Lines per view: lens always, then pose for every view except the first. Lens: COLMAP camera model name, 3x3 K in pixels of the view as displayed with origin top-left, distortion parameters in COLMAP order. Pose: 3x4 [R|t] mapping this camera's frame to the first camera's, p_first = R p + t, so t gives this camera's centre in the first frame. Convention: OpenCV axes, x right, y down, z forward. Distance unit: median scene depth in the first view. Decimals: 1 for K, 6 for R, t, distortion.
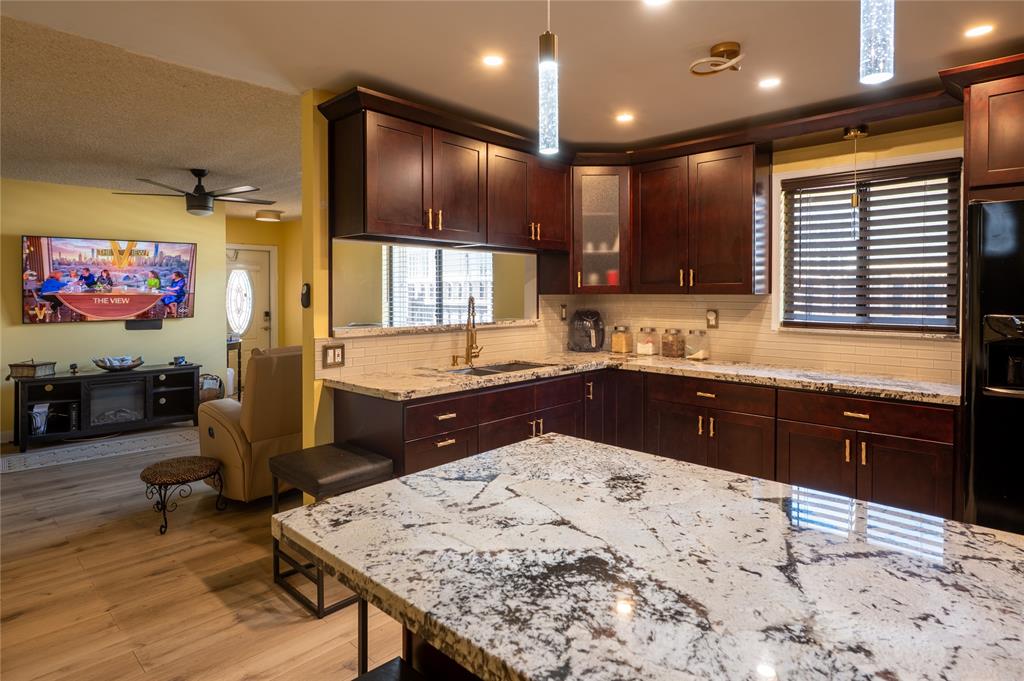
lens RADIAL K [[560.7, 0, 506.3], [0, 560.7, 294.0], [0, 0, 1]] dist [-0.002680, -0.001326]
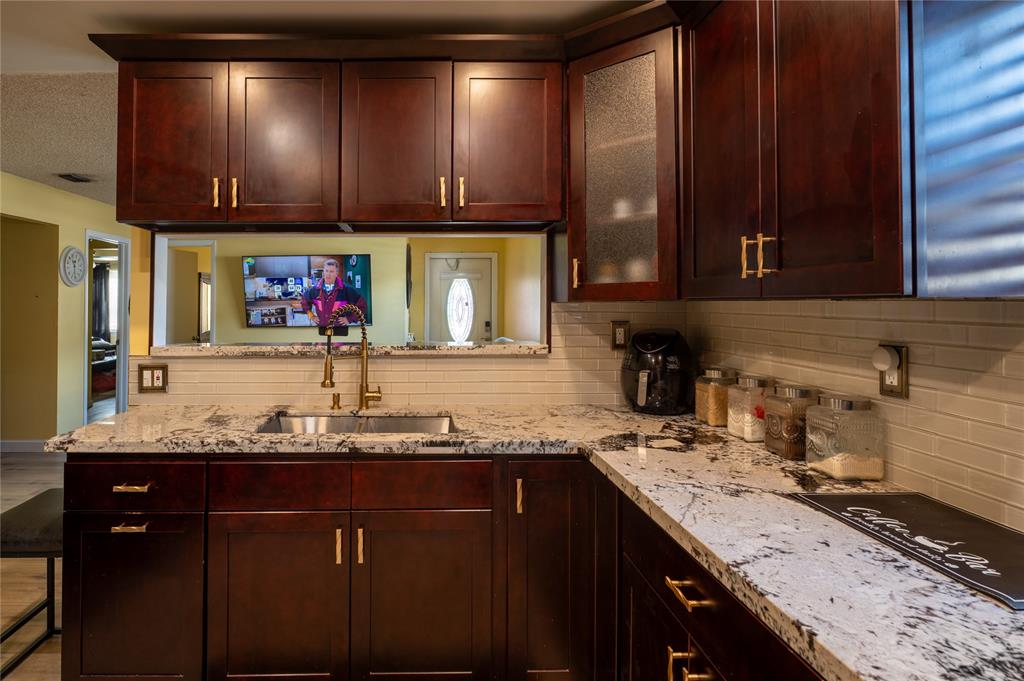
lens RADIAL K [[560.7, 0, 506.3], [0, 560.7, 294.0], [0, 0, 1]] dist [-0.002680, -0.001326]
pose [[0.689875, -0.014282, -0.723788, 0.504904], [0.001713, 0.999835, -0.018096, 0.003291], [0.723927, 0.011244, 0.689785, 0.648751]]
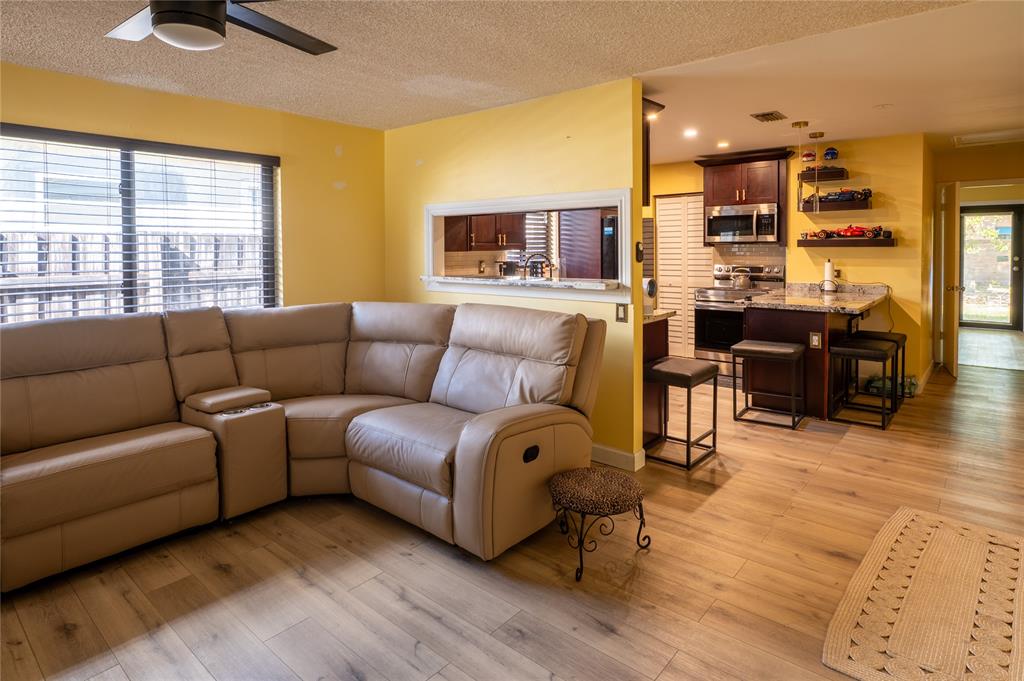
lens RADIAL K [[551.9, 0, 508.8], [0, 551.9, 254.0], [0, 0, 1]] dist [0.002048, 0.000391]
pose [[-0.041013, -0.011944, 0.999087, -1.247905], [0.006889, 0.999901, 0.012237, -0.008846], [-0.999135, 0.007384, -0.040927, 1.095021]]
